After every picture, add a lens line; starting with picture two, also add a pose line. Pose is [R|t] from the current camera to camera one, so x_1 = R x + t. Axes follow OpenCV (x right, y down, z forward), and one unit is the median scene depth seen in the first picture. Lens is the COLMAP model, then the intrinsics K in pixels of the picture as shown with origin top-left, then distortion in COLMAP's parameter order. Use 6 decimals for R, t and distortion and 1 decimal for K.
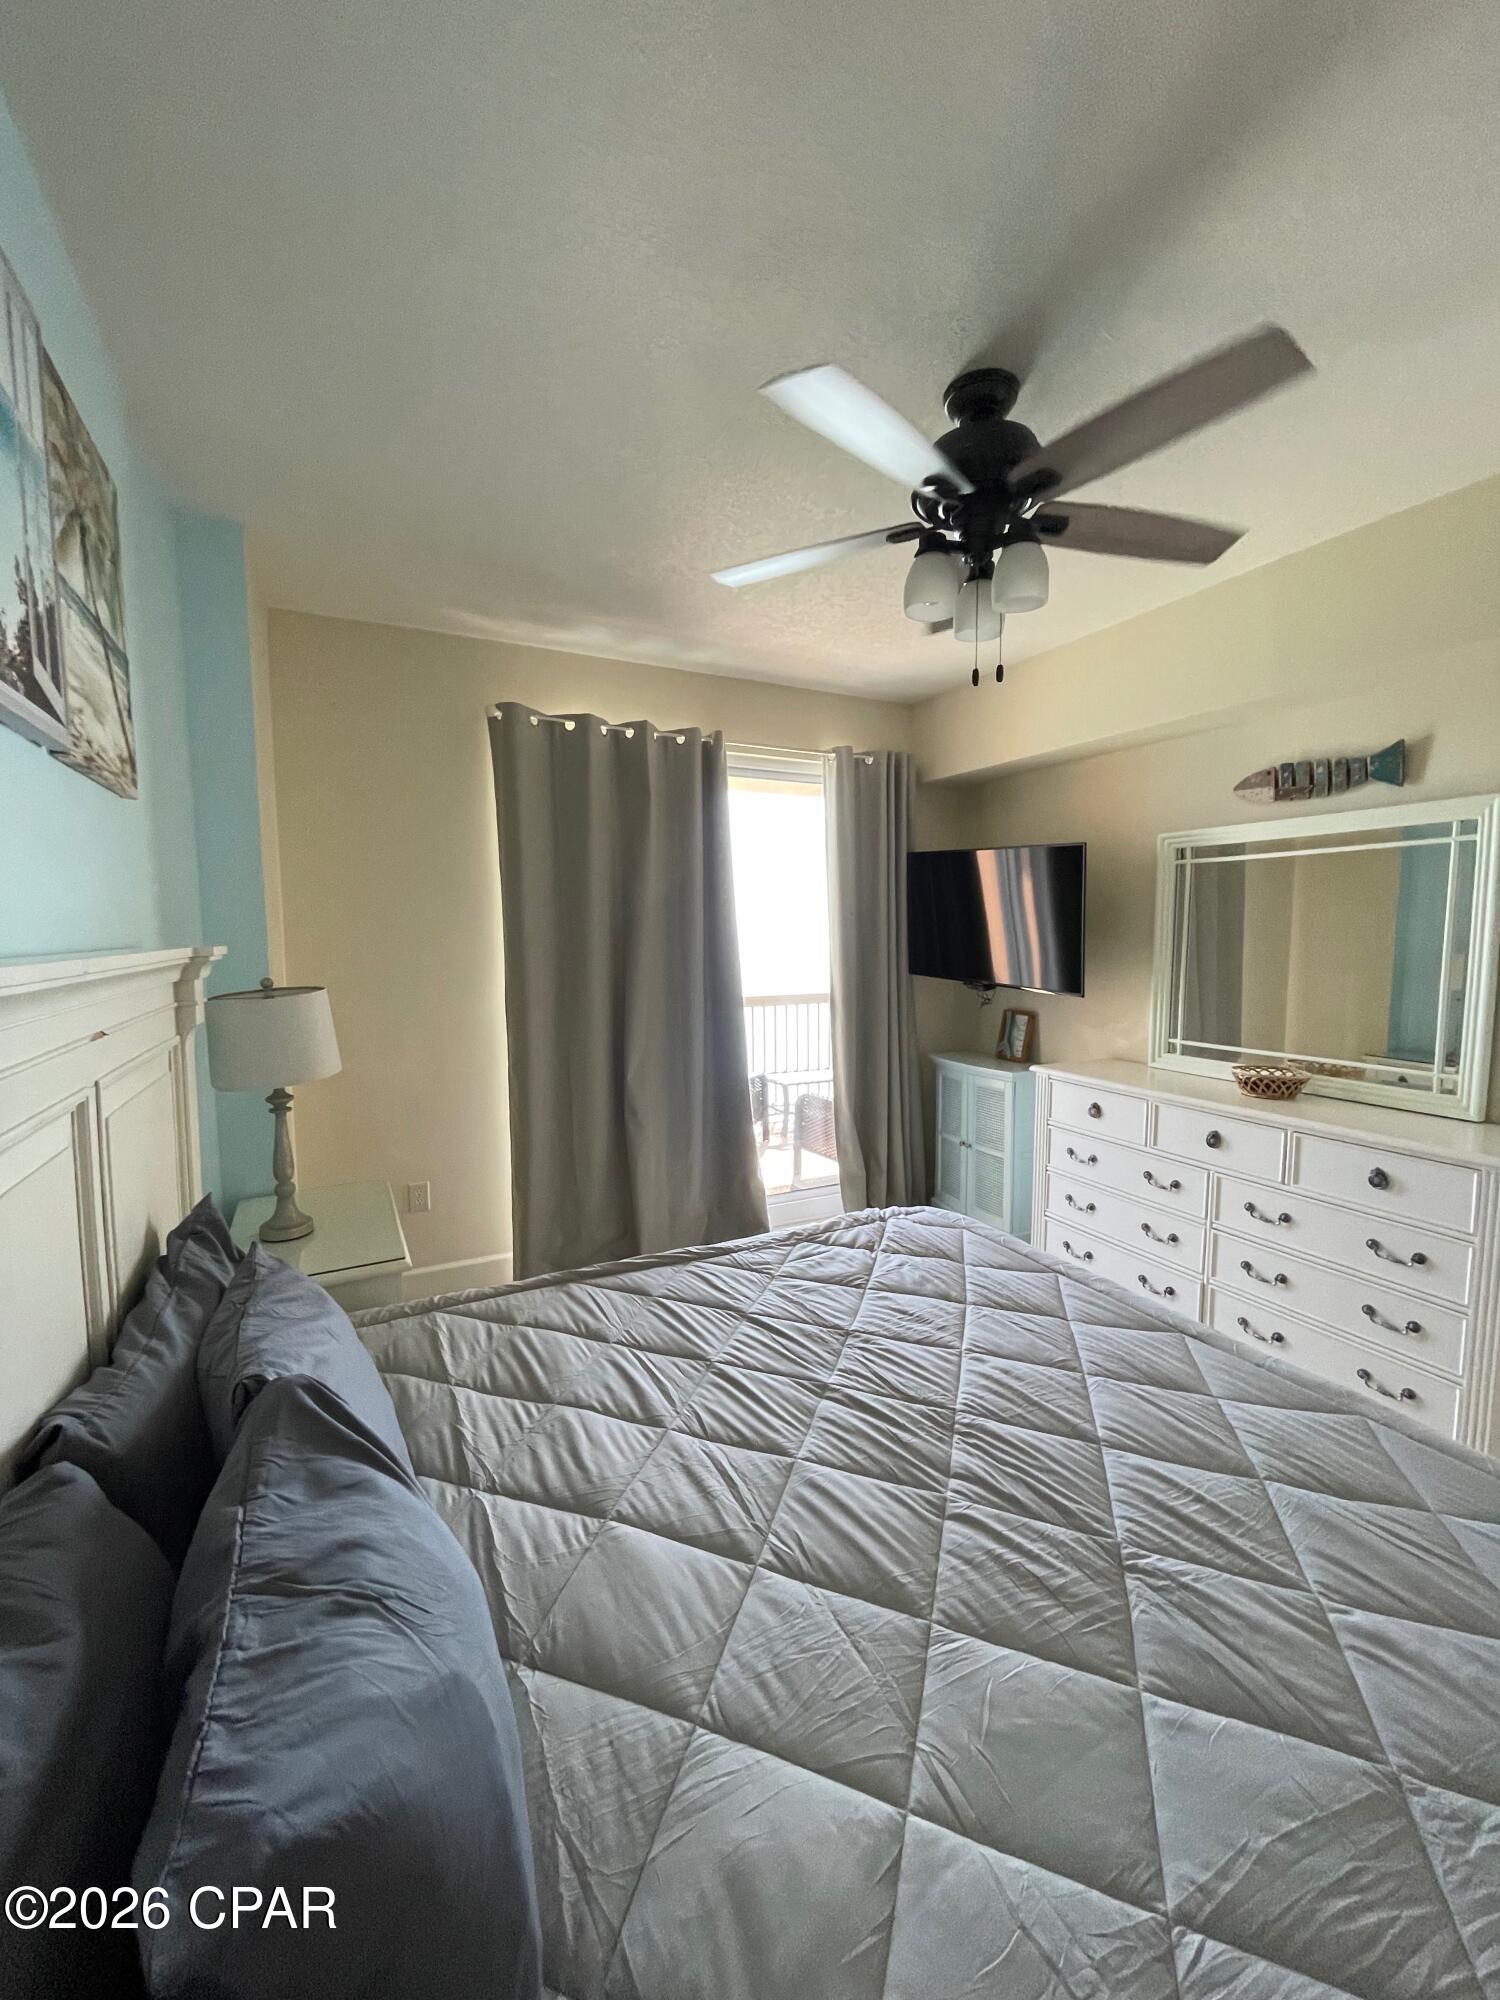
lens RADIAL K [[808.1, 0, 750.0], [0, 808.1, 1000.0], [0, 0, 1]] dist [-0.001887, 0.000034]
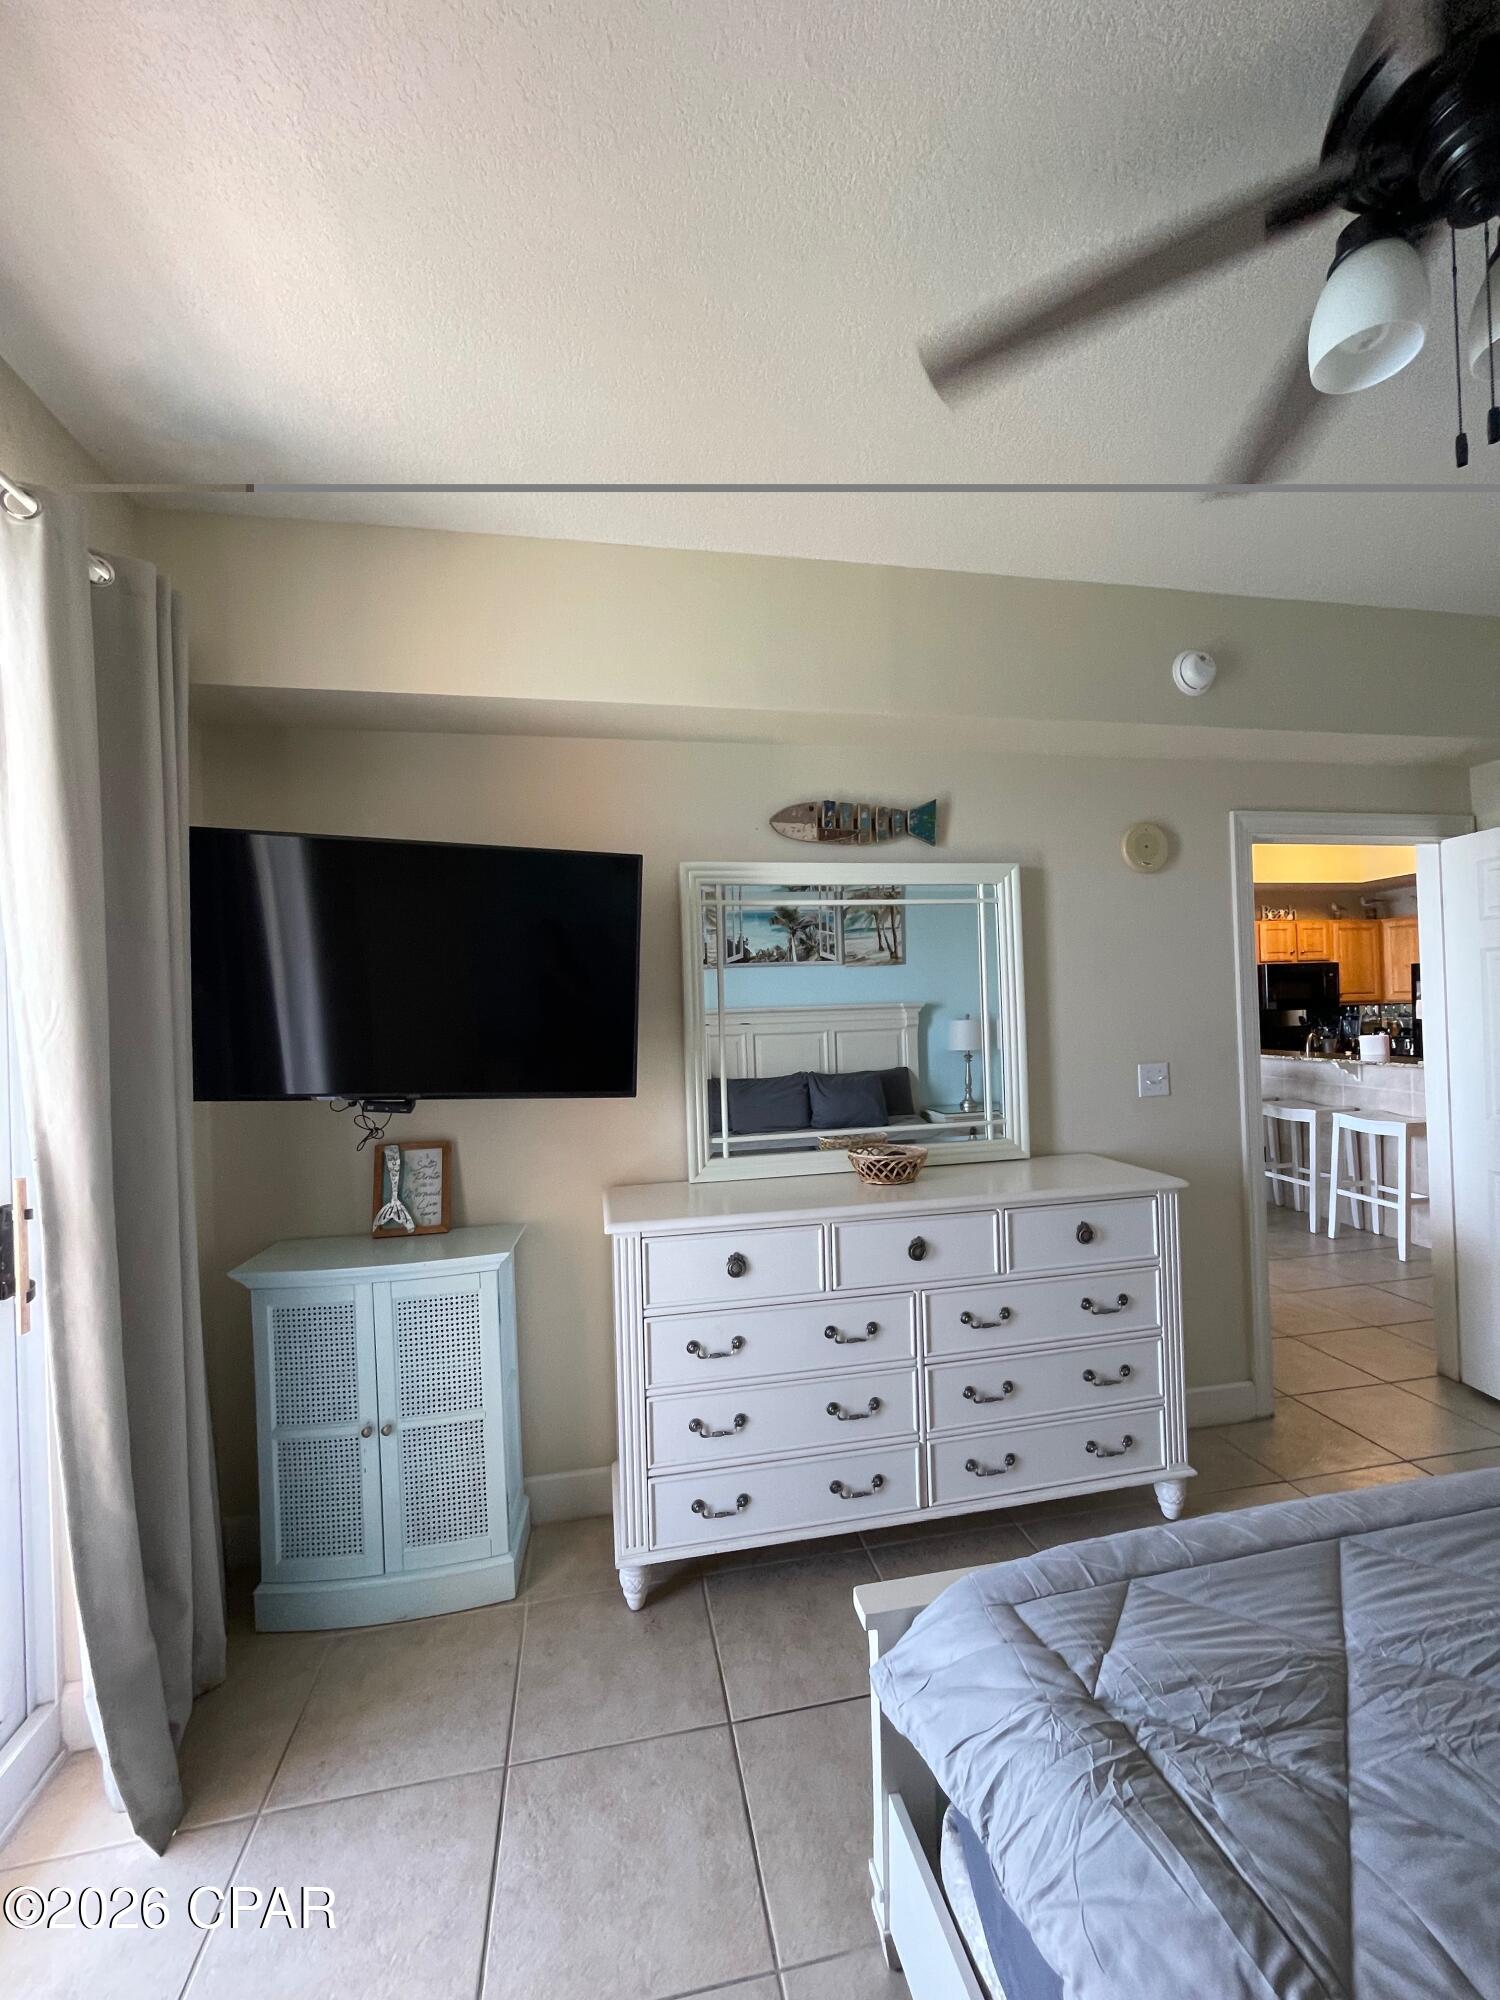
lens RADIAL K [[808.1, 0, 750.0], [0, 808.1, 1000.0], [0, 0, 1]] dist [-0.001887, 0.000034]
pose [[0.272843, 0.008015, 0.962025, -0.211169], [0.117999, 0.992136, -0.041732, -0.049922], [-0.954795, 0.124905, 0.269752, 0.871838]]
